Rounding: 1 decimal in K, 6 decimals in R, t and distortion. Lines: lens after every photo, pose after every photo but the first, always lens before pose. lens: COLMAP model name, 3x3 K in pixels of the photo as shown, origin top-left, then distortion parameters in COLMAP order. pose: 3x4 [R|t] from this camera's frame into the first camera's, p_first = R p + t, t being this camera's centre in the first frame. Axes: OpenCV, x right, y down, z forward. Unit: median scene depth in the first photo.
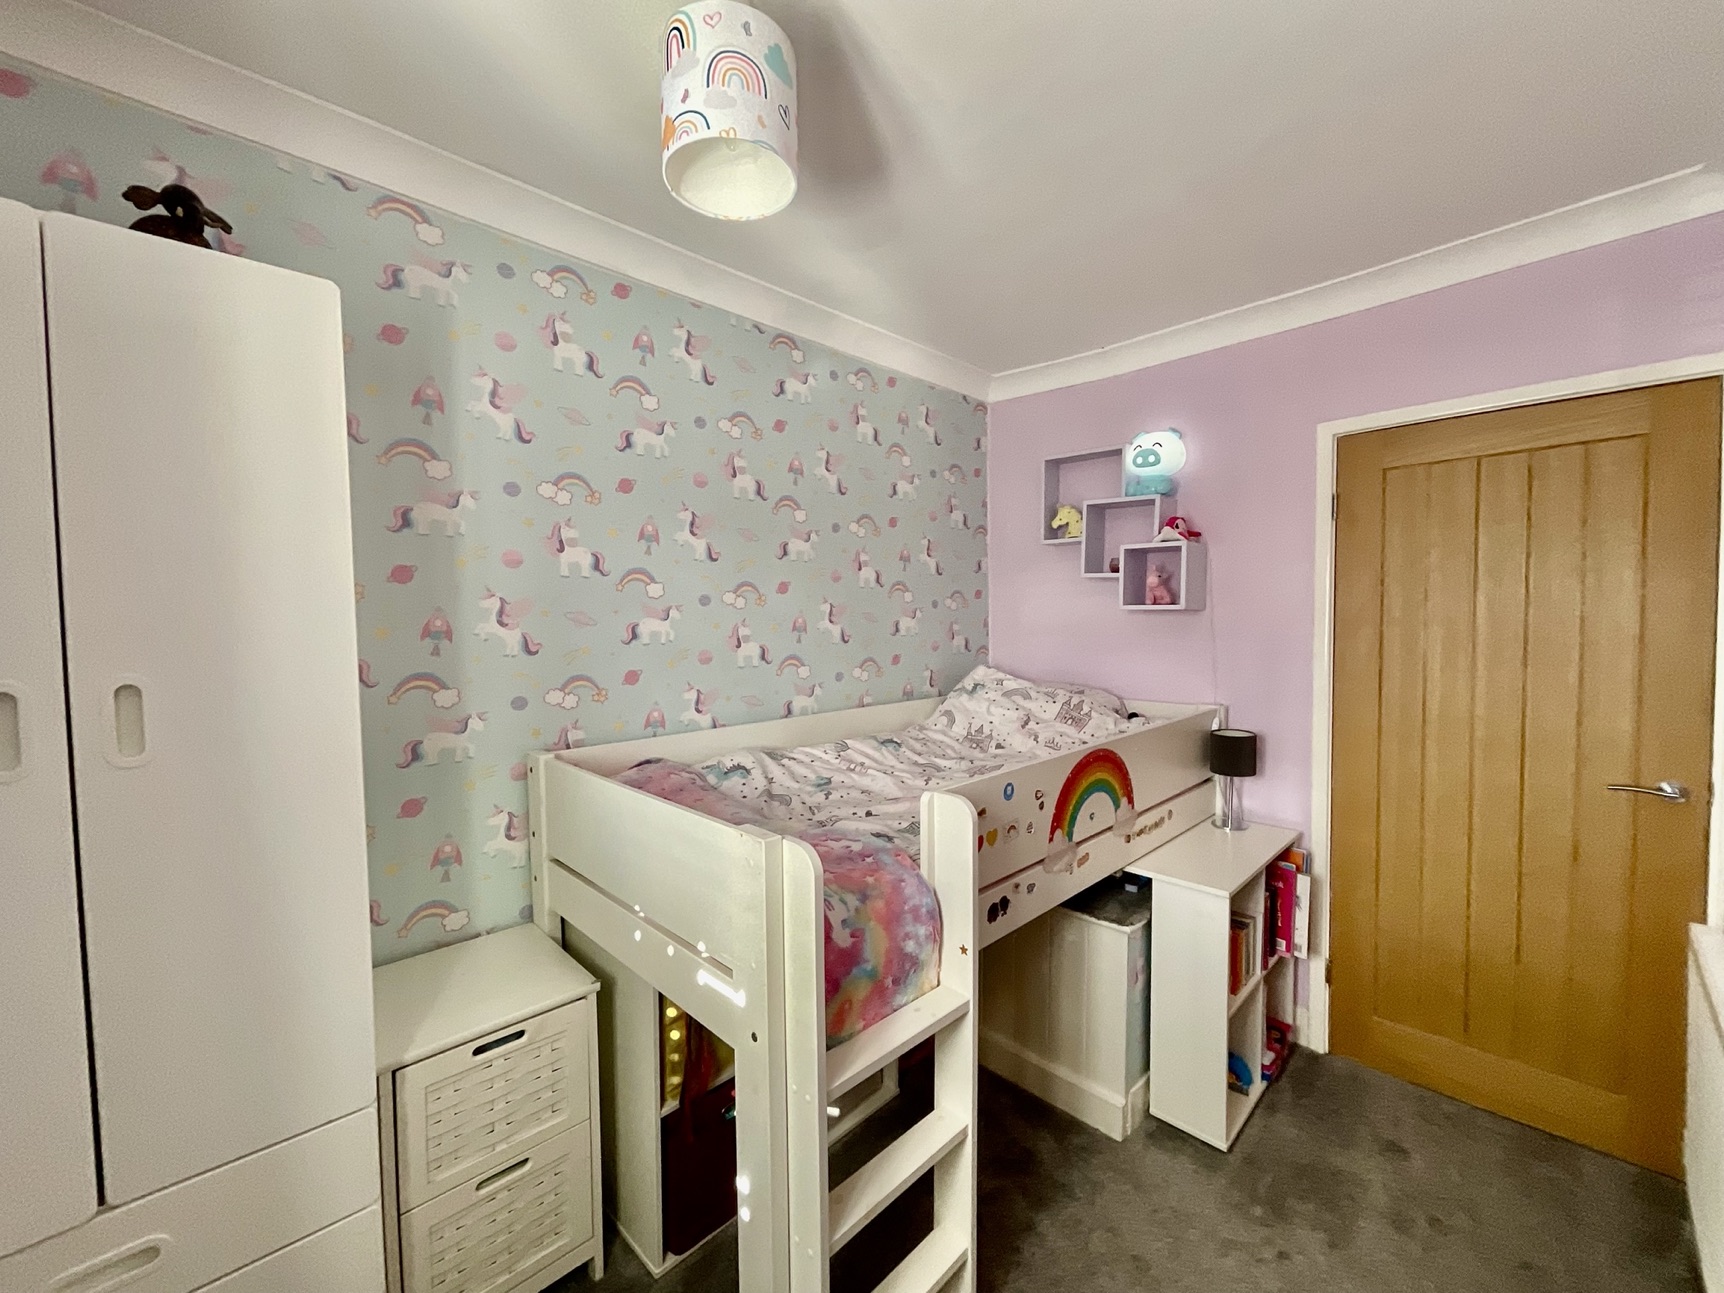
lens RADIAL K [[696.0, 0, 872.5], [0, 696.0, 640.7], [0, 0, 1]] dist [0.000751, 0.000052]
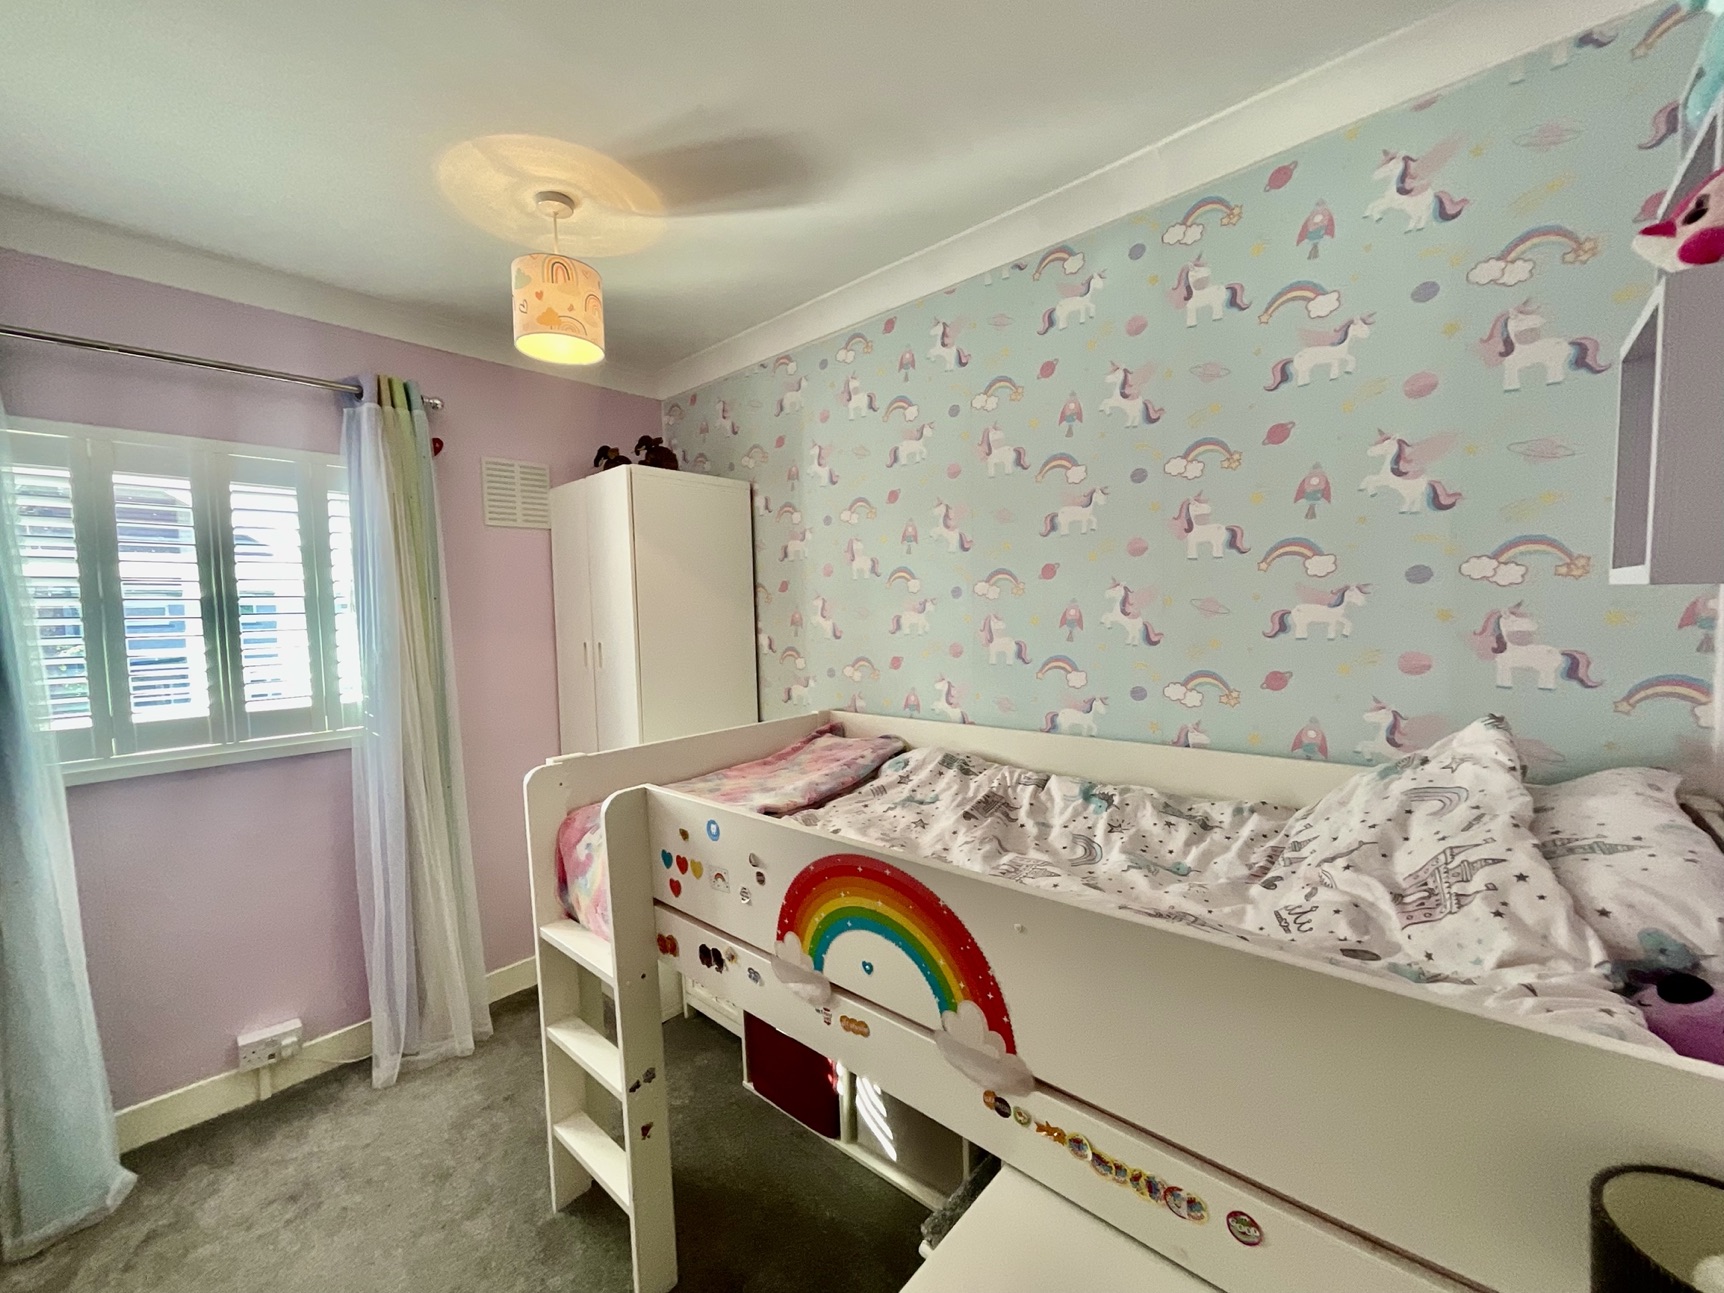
lens RADIAL K [[696.2, 0, 862.0], [0, 696.2, 646.5], [0, 0, 1]] dist [-0.000727, 0.000298]
pose [[0.052490, 0.059196, -0.996865, 0.784448], [-0.010316, 0.998220, 0.058733, -0.040682], [0.998568, 0.007201, 0.053008, 0.867976]]
